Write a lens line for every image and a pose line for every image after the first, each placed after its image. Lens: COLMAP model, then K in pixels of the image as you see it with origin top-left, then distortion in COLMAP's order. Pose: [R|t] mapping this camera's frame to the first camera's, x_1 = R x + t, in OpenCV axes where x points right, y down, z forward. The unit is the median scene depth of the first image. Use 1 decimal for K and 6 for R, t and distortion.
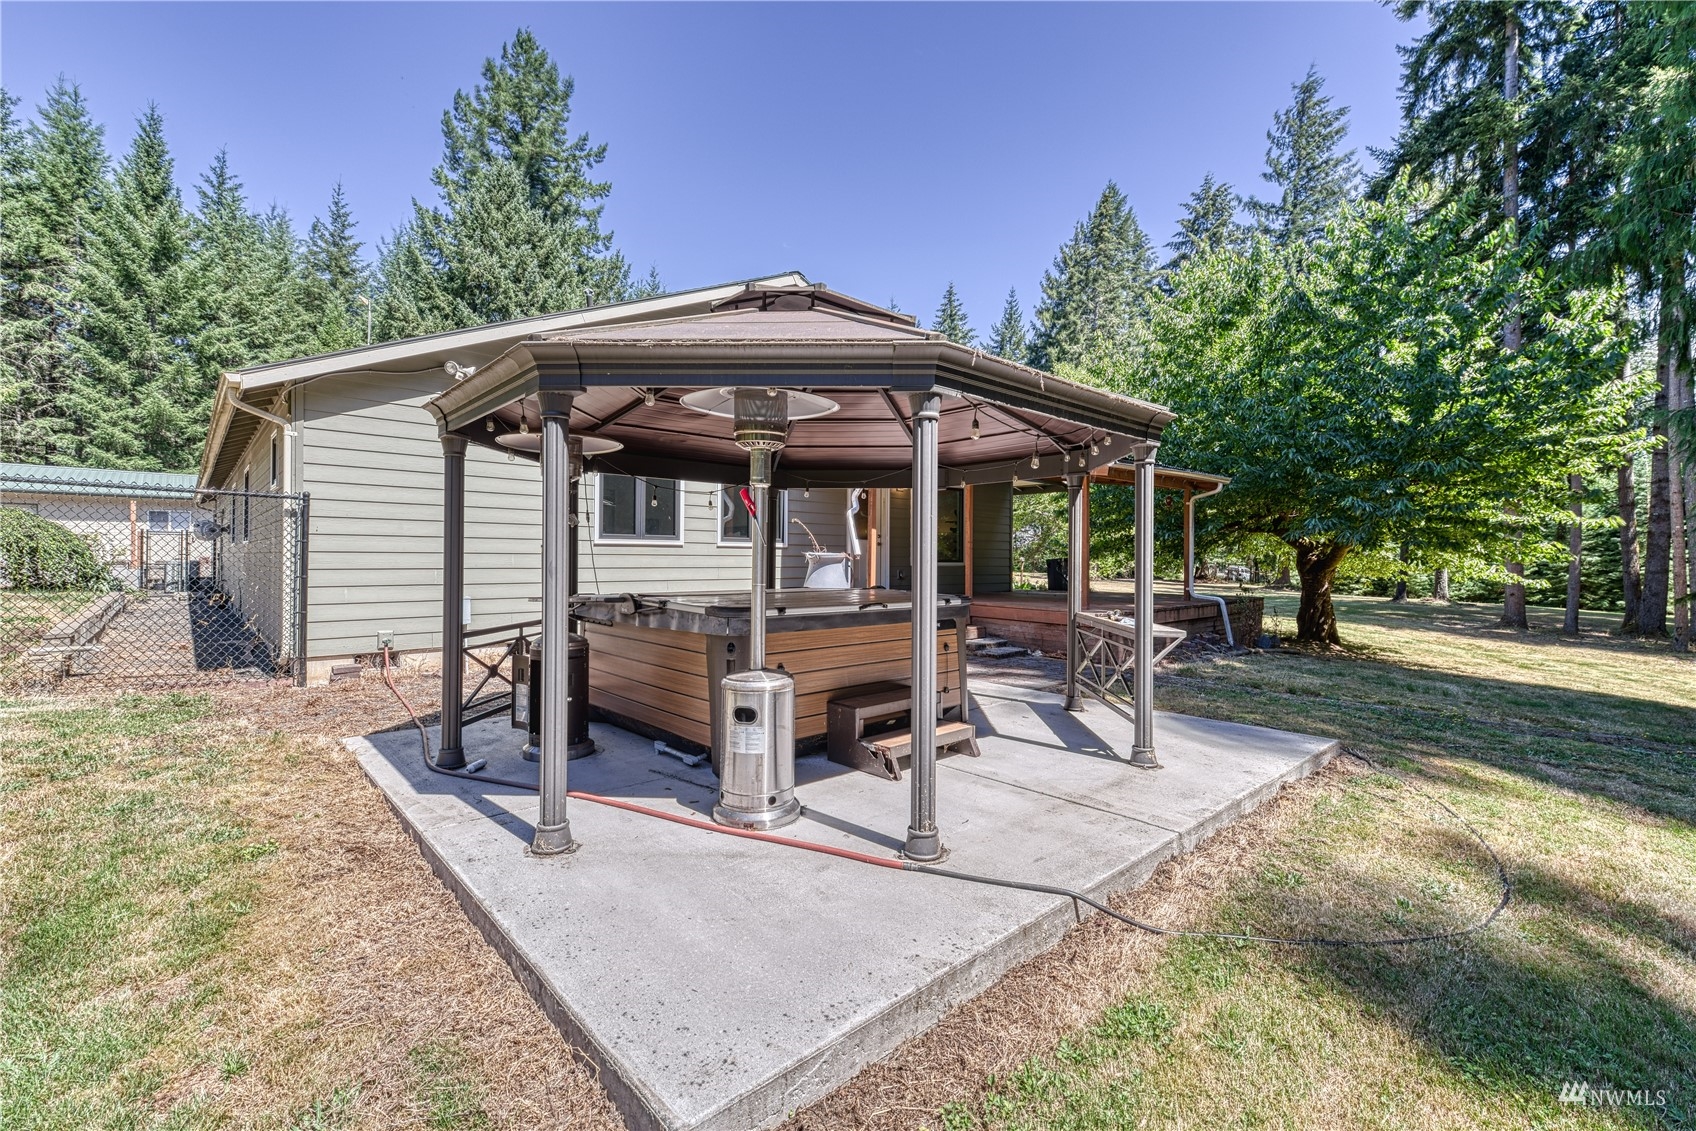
lens RADIAL K [[719.8, 0, 853.3], [0, 719.8, 557.9], [0, 0, 1]] dist [0.007917, -0.002713]
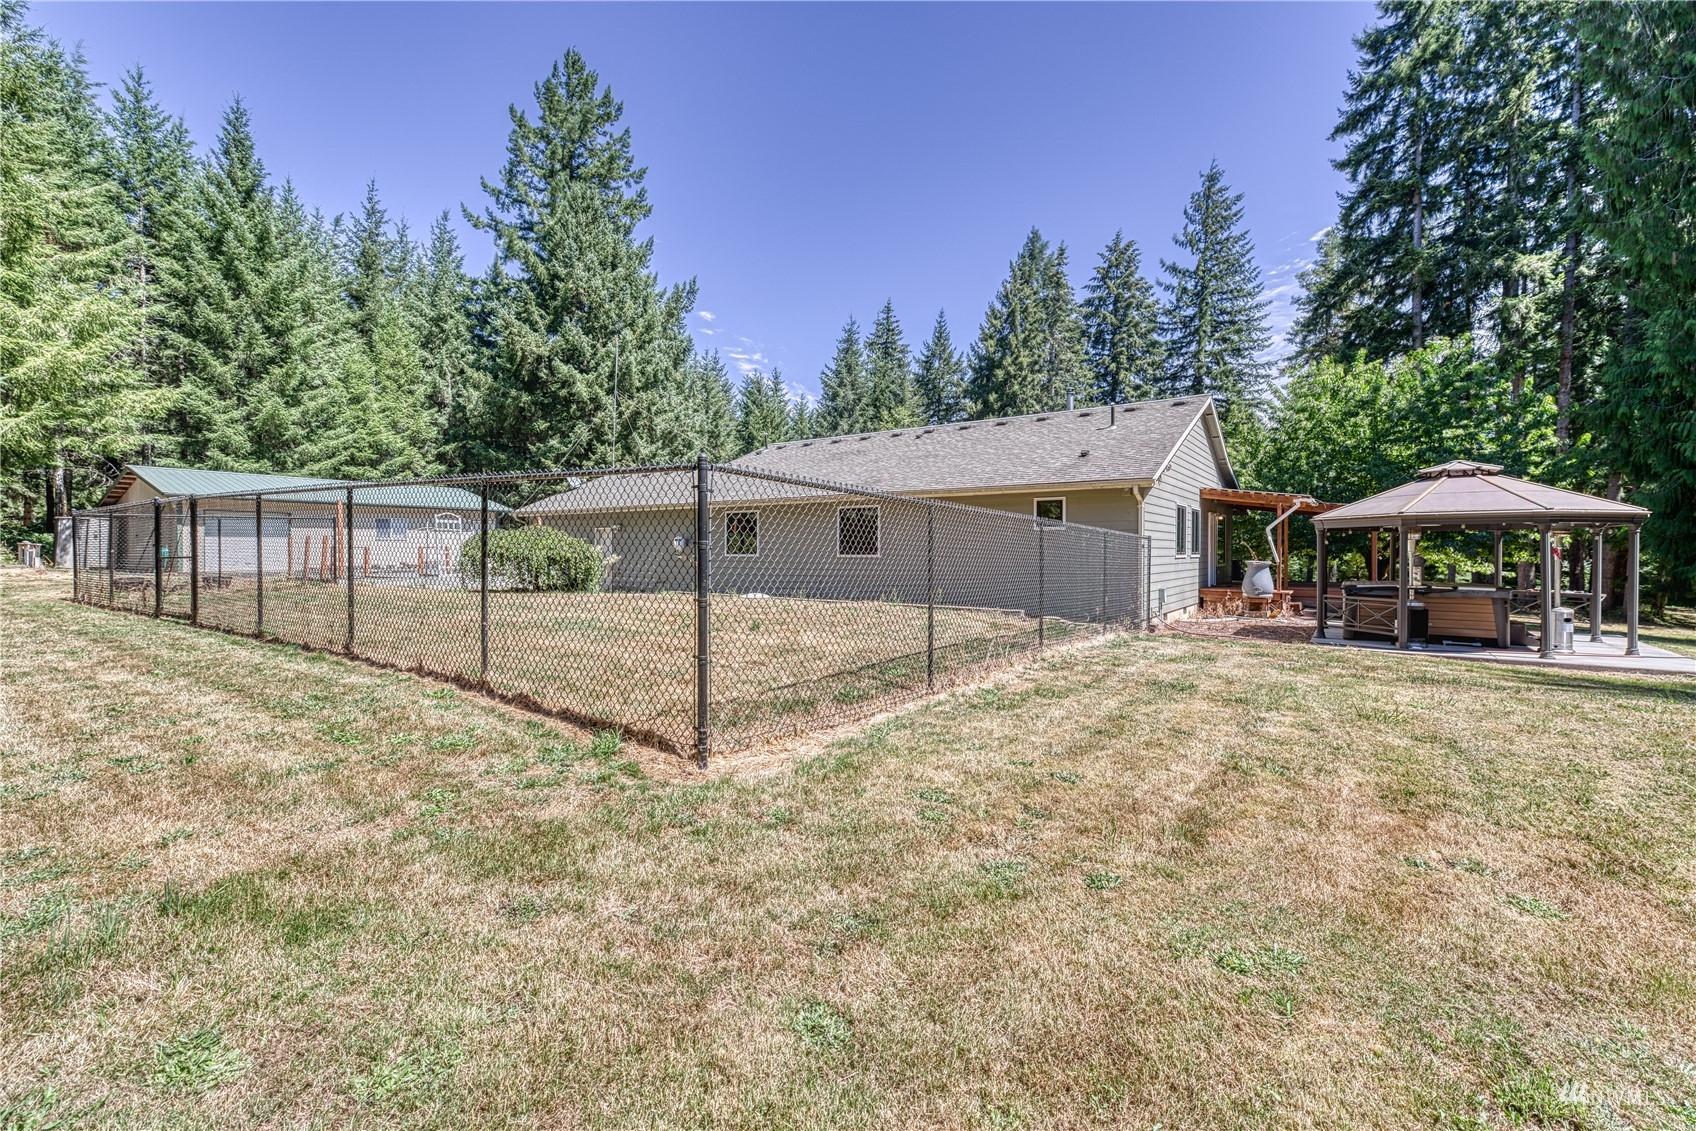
lens RADIAL K [[719.8, 0, 842.4], [0, 719.8, 556.7], [0, 0, 1]] dist [0.007917, -0.002713]
pose [[0.977933, -0.005517, 0.208847, -0.293454], [0.003927, 0.999960, 0.008028, -0.008099], [-0.208883, -0.007030, 0.977915, -0.102823]]
